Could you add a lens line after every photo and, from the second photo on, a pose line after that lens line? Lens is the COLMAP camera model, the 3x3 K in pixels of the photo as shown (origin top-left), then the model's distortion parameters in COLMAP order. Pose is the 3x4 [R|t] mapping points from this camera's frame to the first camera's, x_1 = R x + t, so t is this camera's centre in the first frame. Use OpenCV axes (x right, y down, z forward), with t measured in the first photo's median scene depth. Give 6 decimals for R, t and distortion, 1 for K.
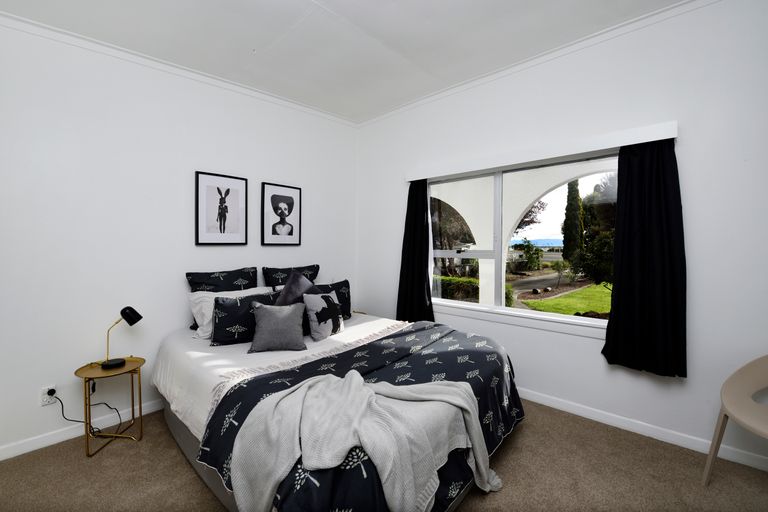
lens RADIAL K [[317.6, 0, 384.2], [0, 317.6, 239.2], [0, 0, 1]] dist [-0.000072, 0.000006]
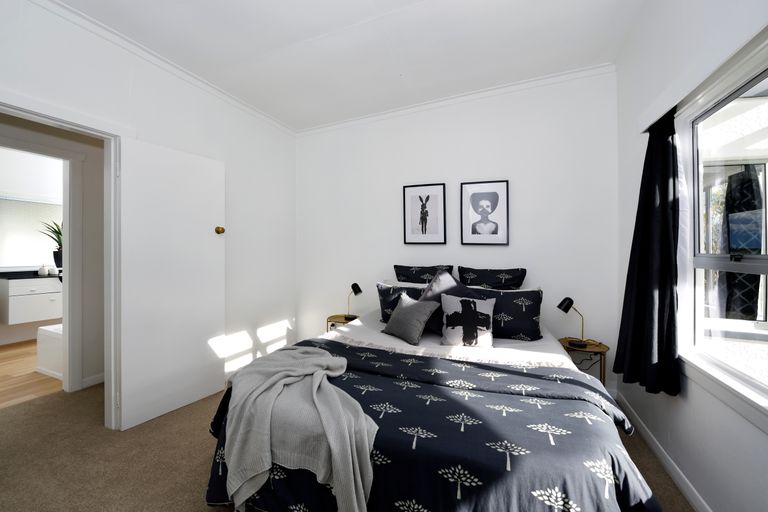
lens RADIAL K [[325.9, 0, 383.1], [0, 325.9, 247.1], [0, 0, 1]] dist [0.000597, 0.000066]
pose [[0.335010, 0.005080, -0.942201, 0.543950], [0.006661, 0.999948, 0.007760, 0.017452], [0.942191, -0.008876, 0.334959, 0.427583]]
